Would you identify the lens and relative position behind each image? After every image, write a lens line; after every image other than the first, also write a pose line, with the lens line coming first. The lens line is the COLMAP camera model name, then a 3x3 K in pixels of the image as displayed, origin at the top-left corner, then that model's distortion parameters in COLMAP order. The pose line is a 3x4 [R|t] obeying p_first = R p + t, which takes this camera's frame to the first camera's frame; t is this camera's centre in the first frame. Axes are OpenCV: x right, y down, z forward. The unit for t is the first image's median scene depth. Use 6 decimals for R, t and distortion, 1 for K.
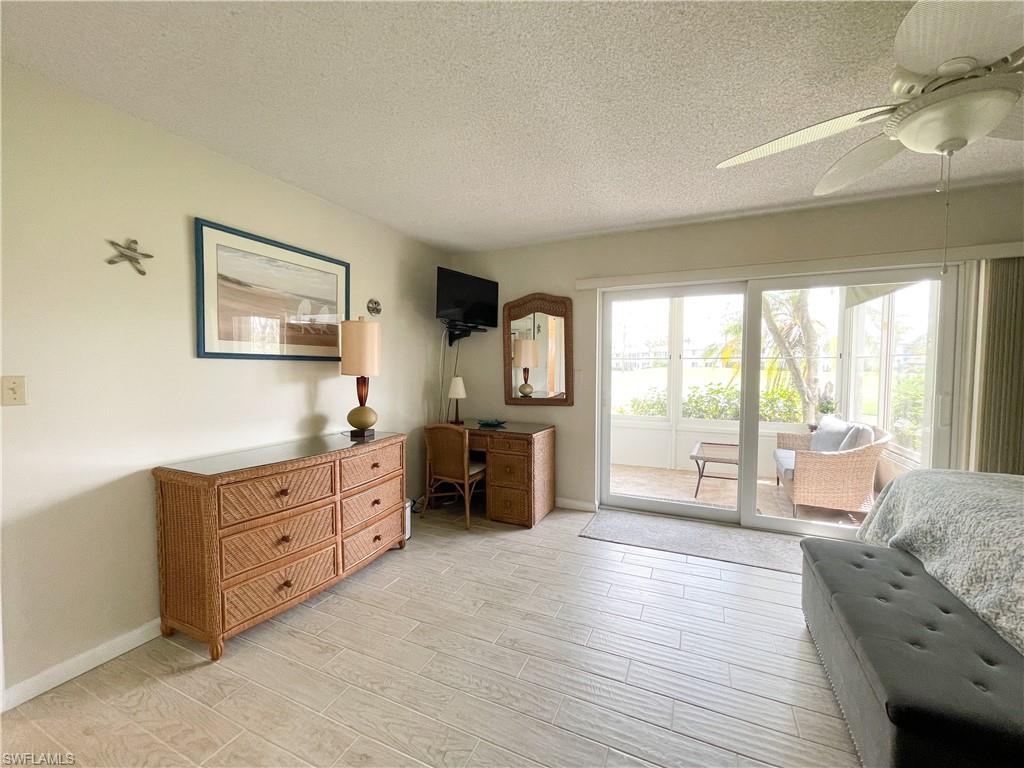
lens RADIAL K [[414.2, 0, 512.0], [0, 414.2, 384.0], [0, 0, 1]] dist [0.000375, 0.000463]
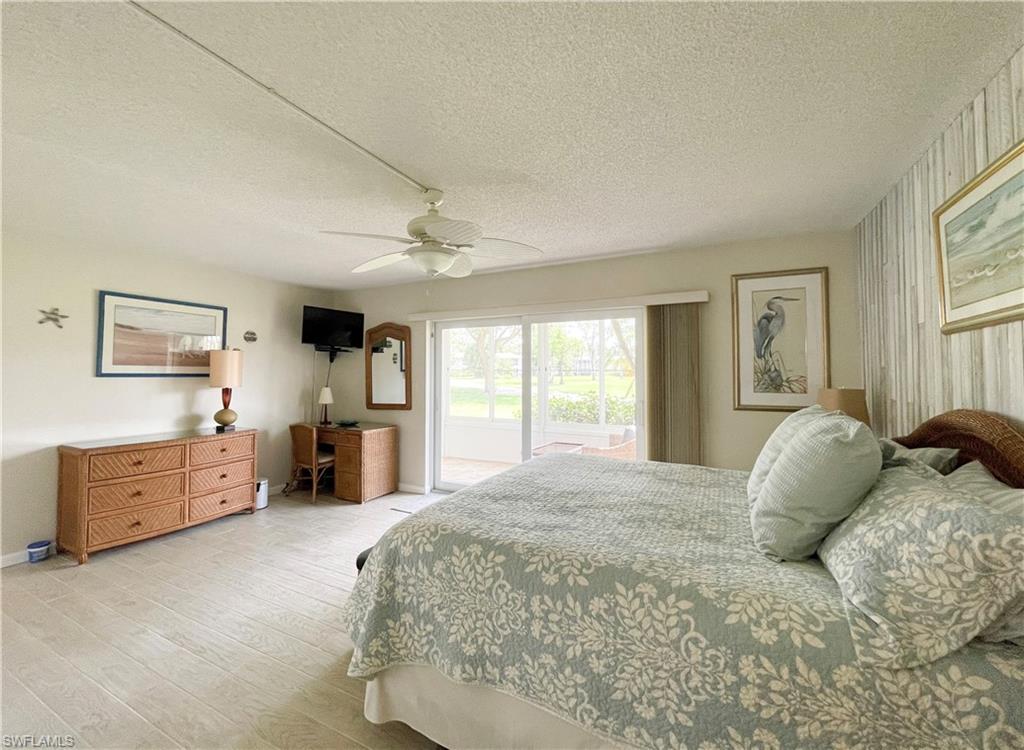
lens RADIAL K [[430.4, 0, 510.2], [0, 430.4, 356.7], [0, 0, 1]] dist [0.000347, -0.000088]
pose [[0.998727, -0.002893, -0.050364, 0.677517], [-0.001059, 0.996932, -0.078261, -0.009772], [0.050436, 0.078214, 0.995660, -0.423351]]
